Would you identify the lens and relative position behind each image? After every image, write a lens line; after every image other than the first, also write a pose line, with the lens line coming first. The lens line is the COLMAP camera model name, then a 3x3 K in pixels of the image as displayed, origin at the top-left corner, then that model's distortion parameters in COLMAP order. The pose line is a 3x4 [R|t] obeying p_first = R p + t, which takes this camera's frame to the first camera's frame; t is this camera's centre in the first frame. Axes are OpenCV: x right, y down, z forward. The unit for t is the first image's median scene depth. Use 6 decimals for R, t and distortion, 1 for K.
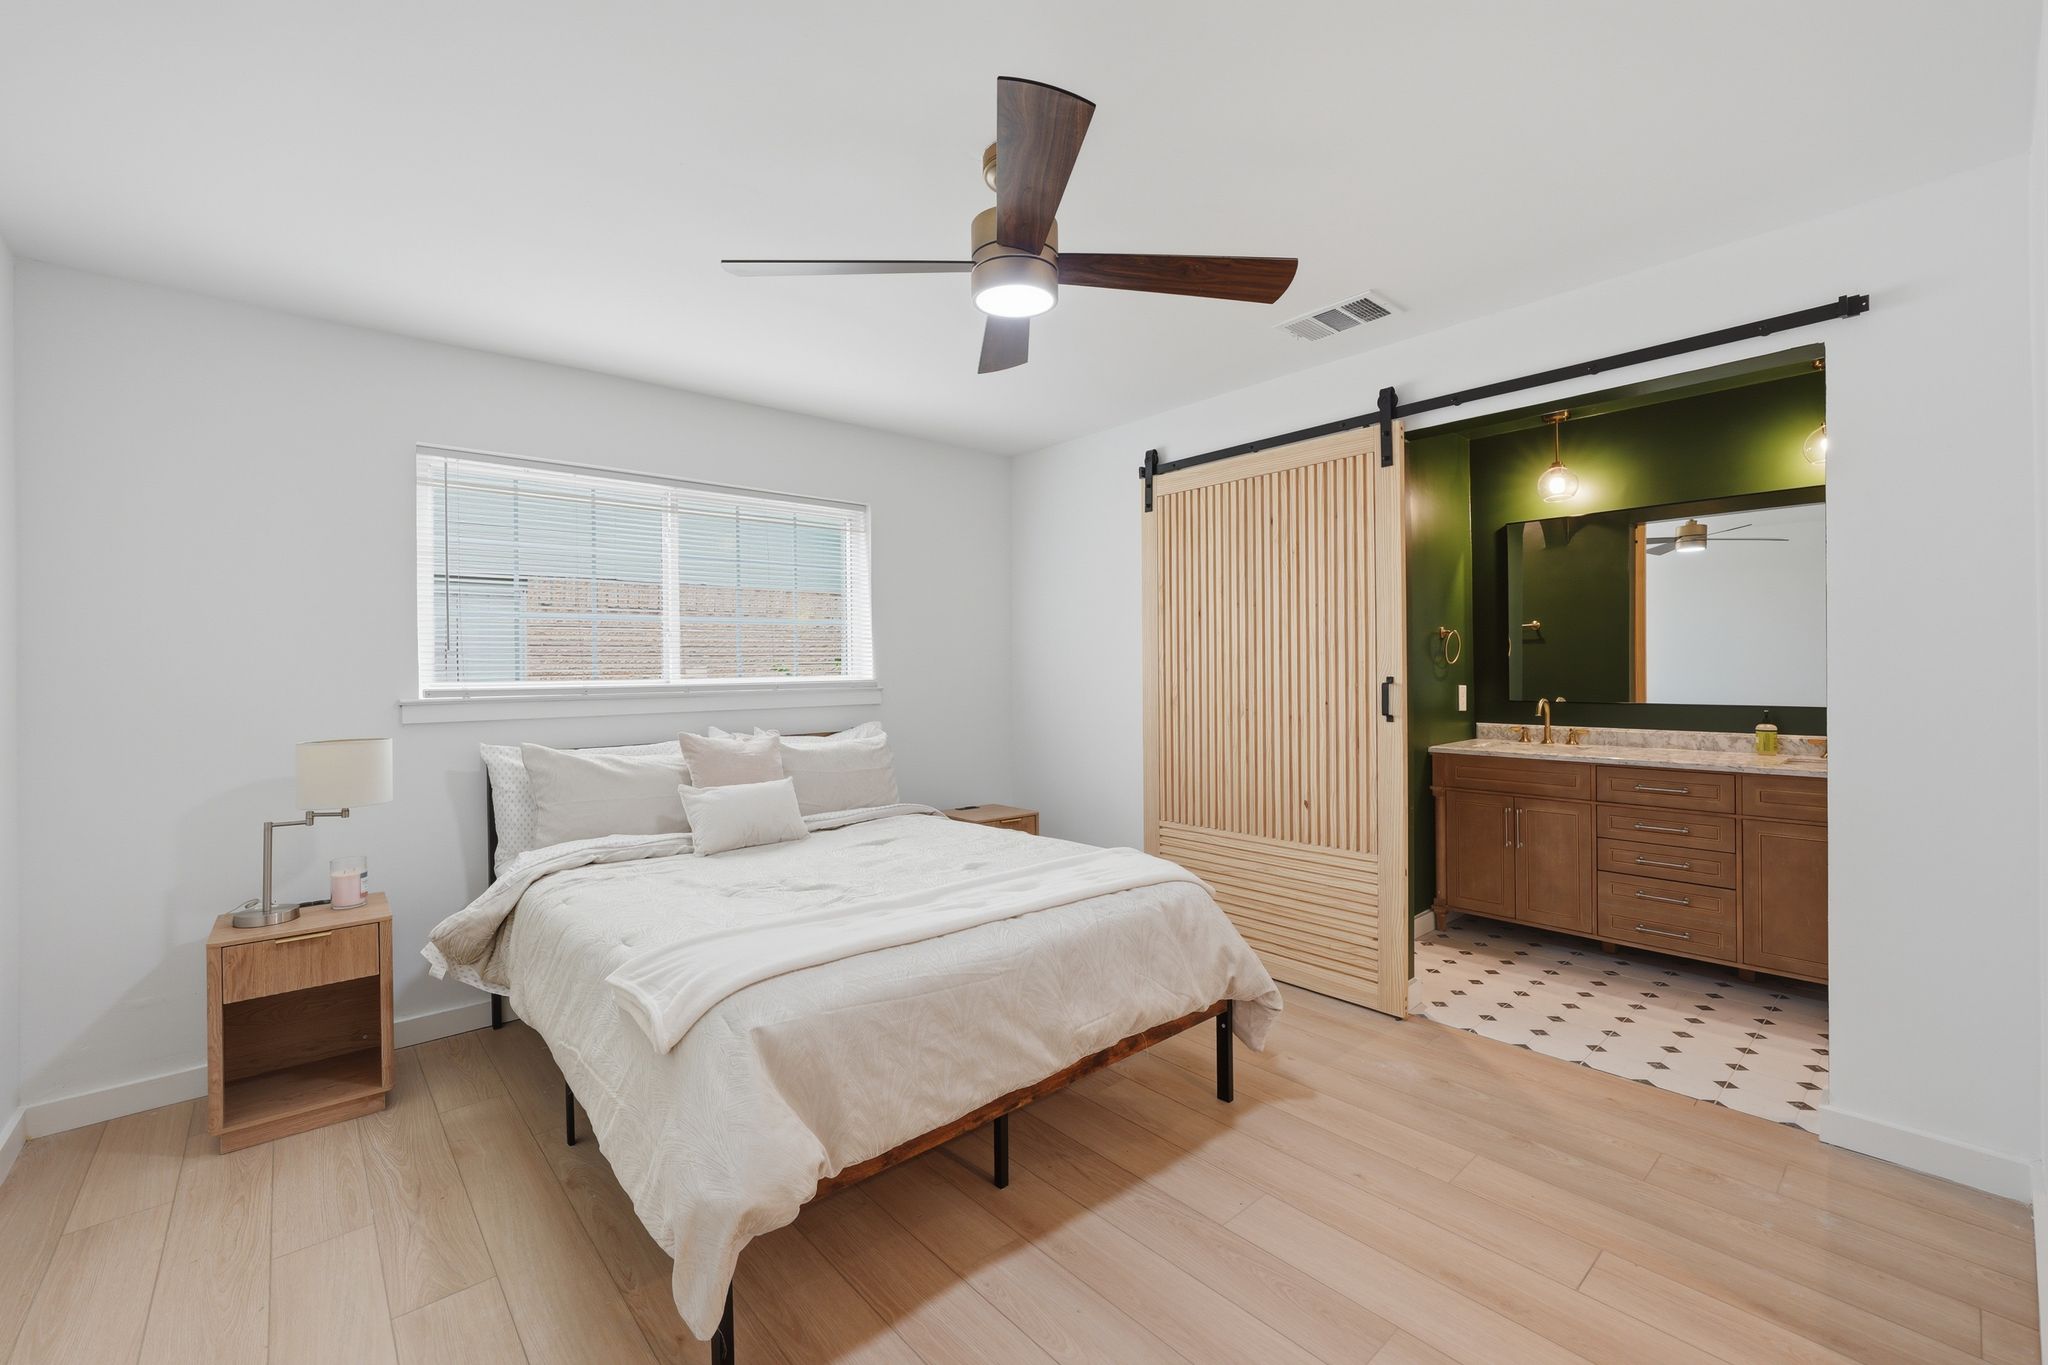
lens RADIAL K [[822.3, 0, 1049.9], [0, 822.3, 668.2], [0, 0, 1]] dist [-0.000987, 0.000016]
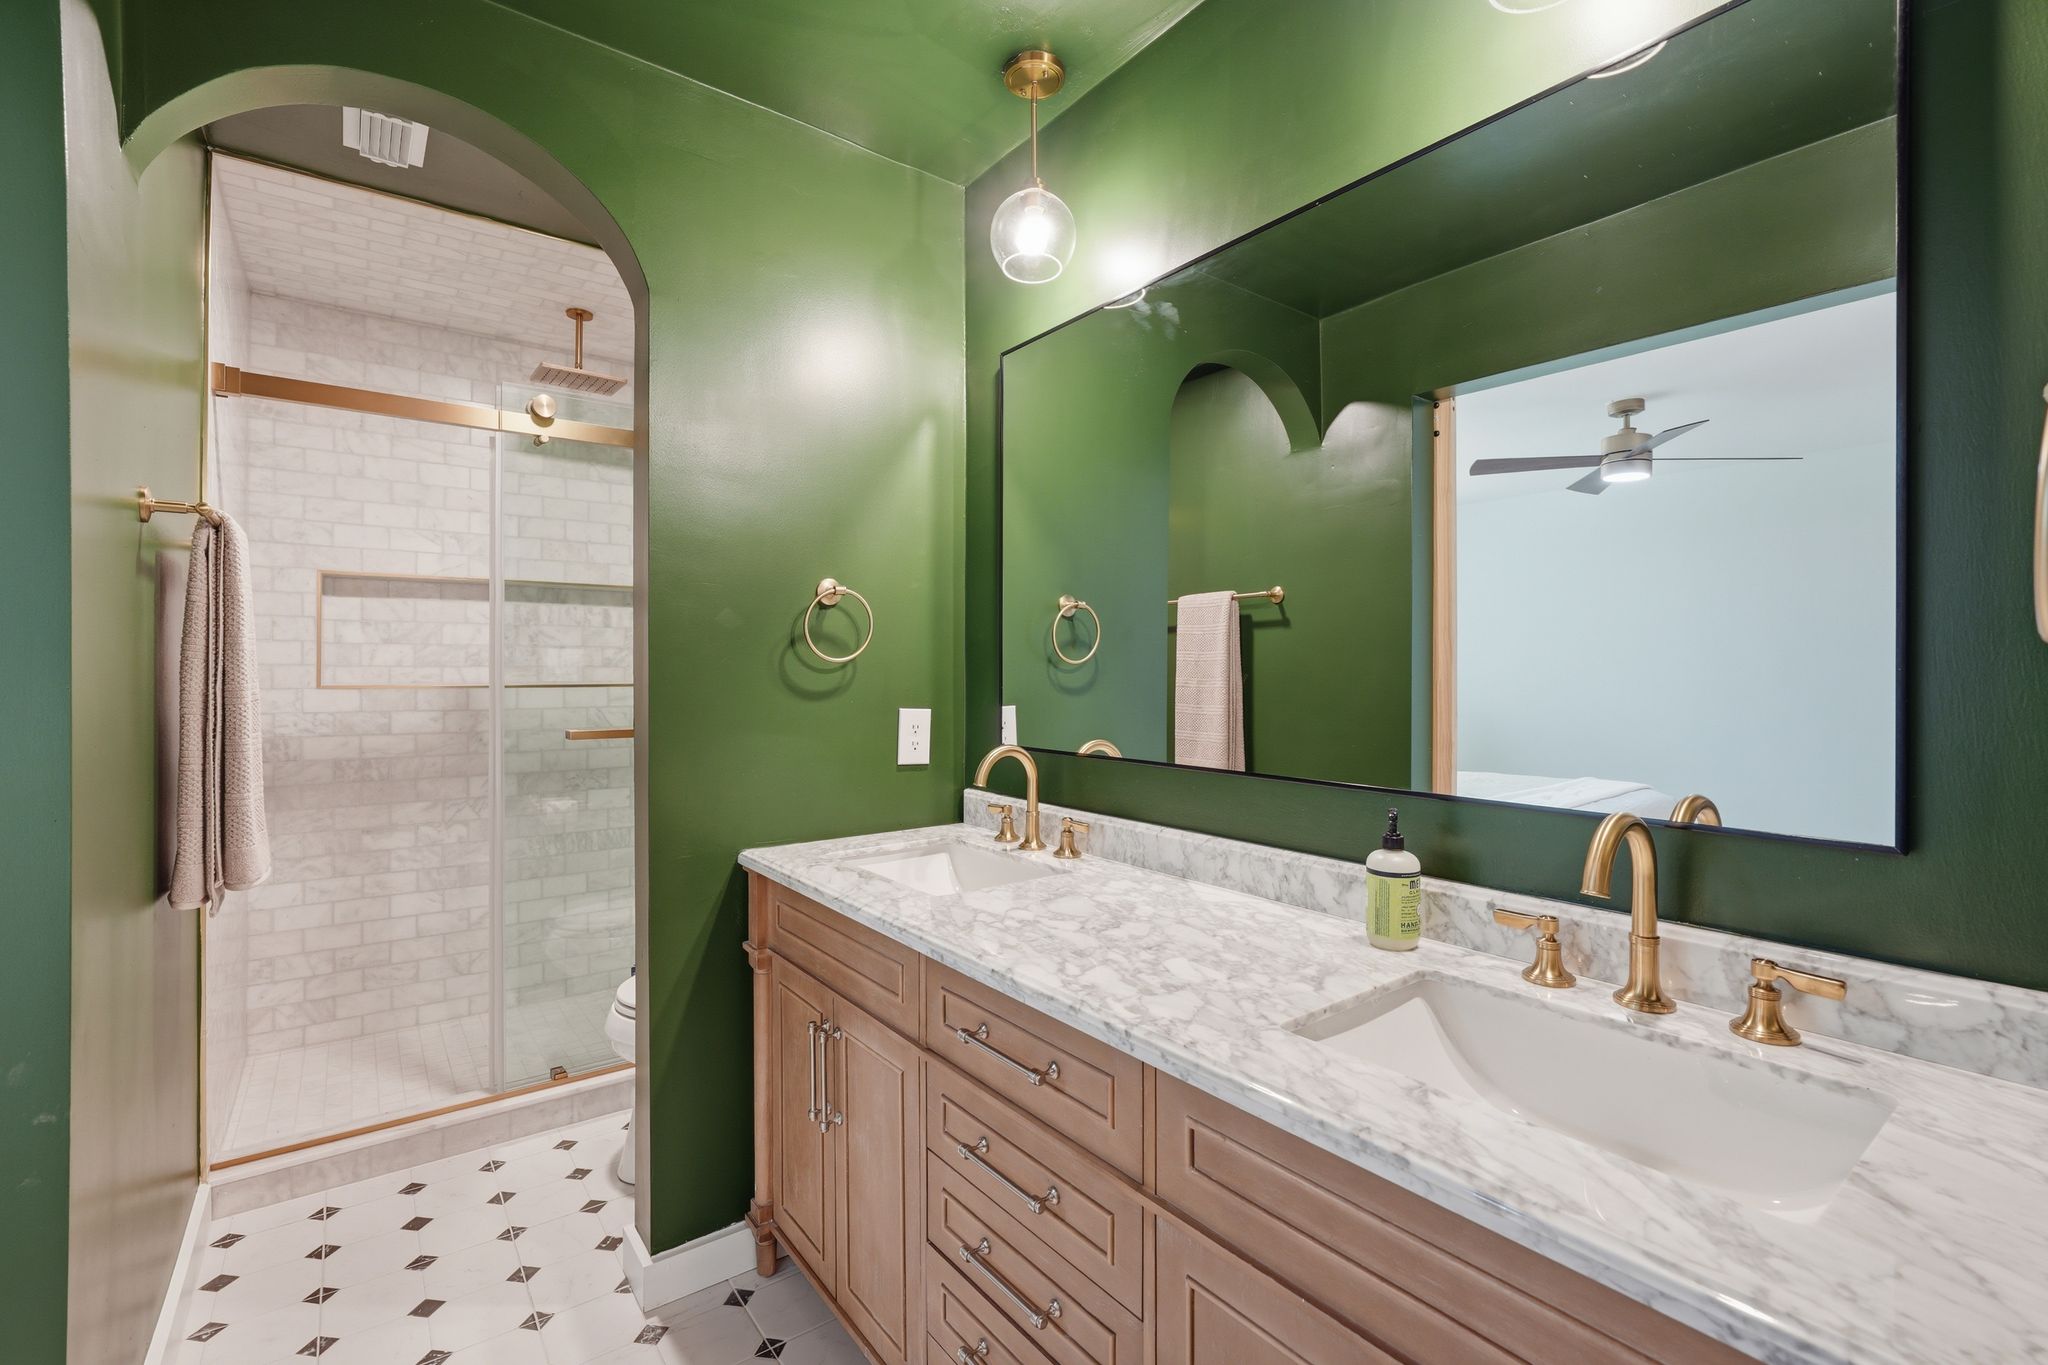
lens RADIAL K [[896.9, 0, 1028.2], [0, 896.9, 674.5], [0, 0, 1]] dist [-0.022215, 0.003431]
pose [[0.997507, 0.015188, -0.068913, 0.673210], [-0.014839, 0.999874, 0.005575, -0.001138], [0.068989, -0.004538, 0.997607, 0.571223]]
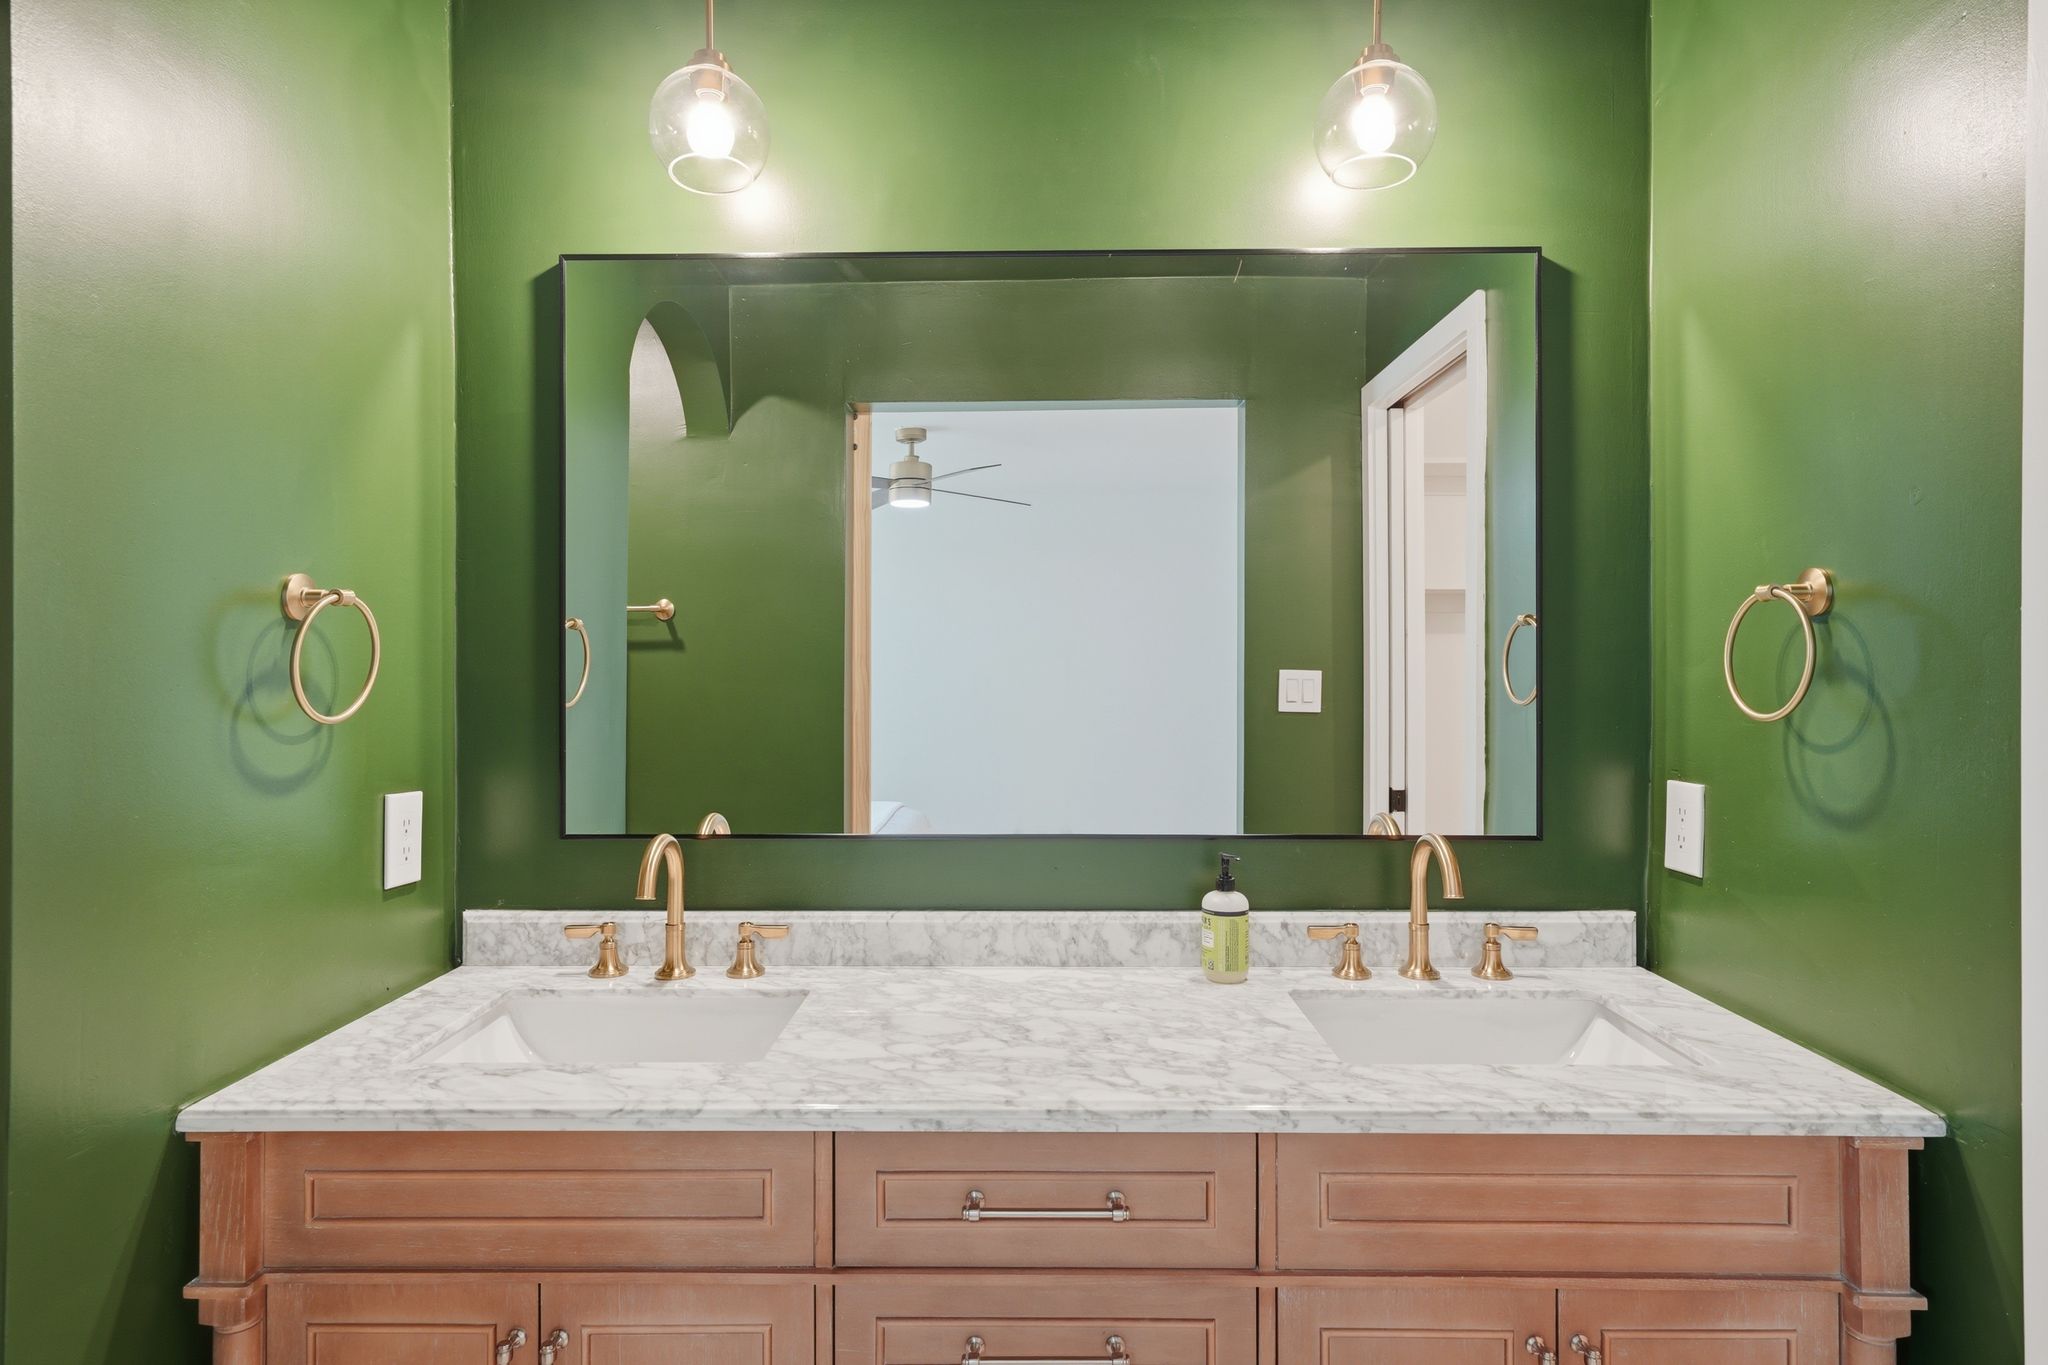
lens RADIAL K [[1098.5, 0, 1025.4], [0, 1098.5, 676.6], [0, 0, 1]] dist [-0.000783, 0.002438]
pose [[0.676471, 0.008521, 0.736420, 0.415640], [-0.003233, 0.999958, -0.008601, -0.018001], [-0.736463, 0.003438, 0.676470, 0.665712]]
